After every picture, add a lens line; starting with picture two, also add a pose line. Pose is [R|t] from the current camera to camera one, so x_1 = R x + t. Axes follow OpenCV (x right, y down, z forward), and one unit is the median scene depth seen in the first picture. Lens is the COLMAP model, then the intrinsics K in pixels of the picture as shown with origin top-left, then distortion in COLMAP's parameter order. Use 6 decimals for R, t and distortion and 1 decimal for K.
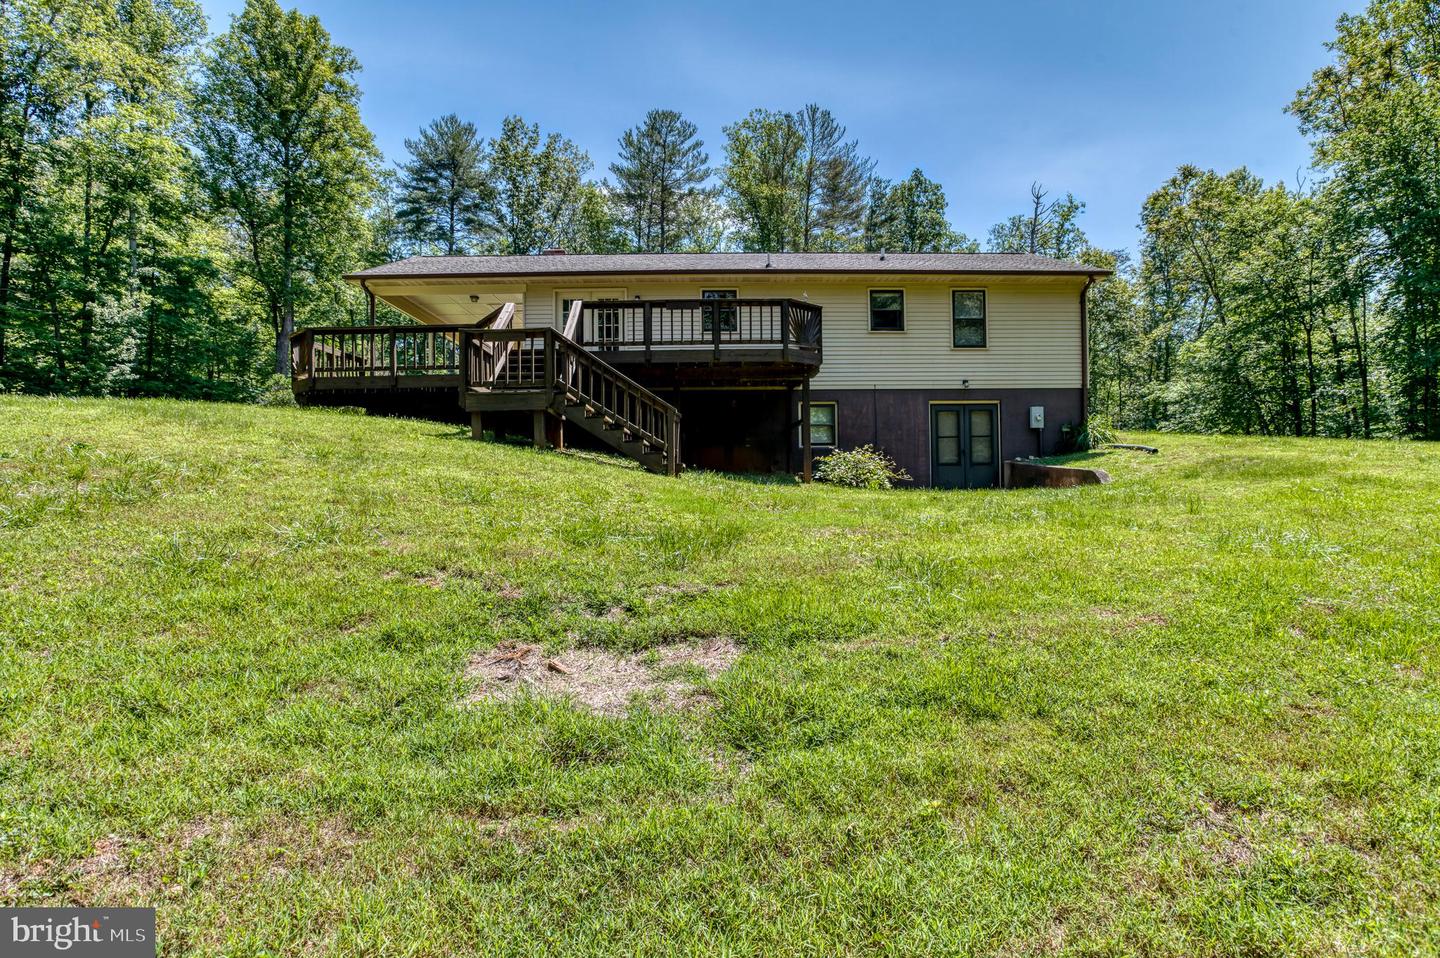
lens RADIAL K [[703.2, 0, 749.5], [0, 703.2, 466.0], [0, 0, 1]] dist [-0.011451, 0.000357]
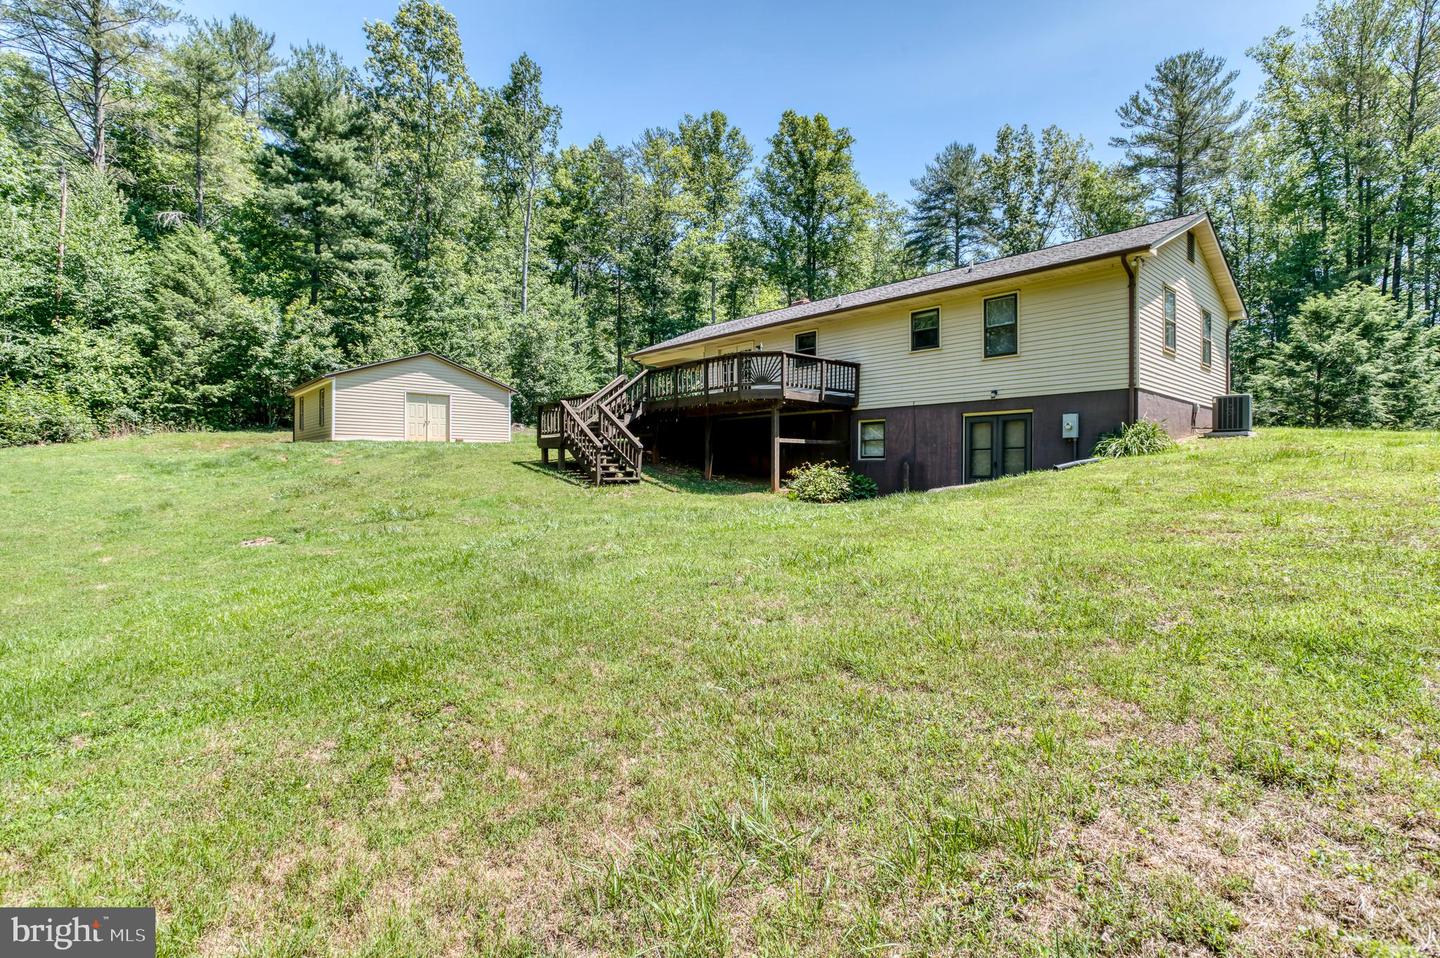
lens RADIAL K [[703.2, 0, 749.5], [0, 703.2, 466.0], [0, 0, 1]] dist [-0.011451, 0.000357]
pose [[0.684489, 0.000390, -0.729023, 0.778331], [0.005018, 0.999974, 0.005246, -0.024722], [0.729006, -0.007248, 0.684469, 0.088526]]
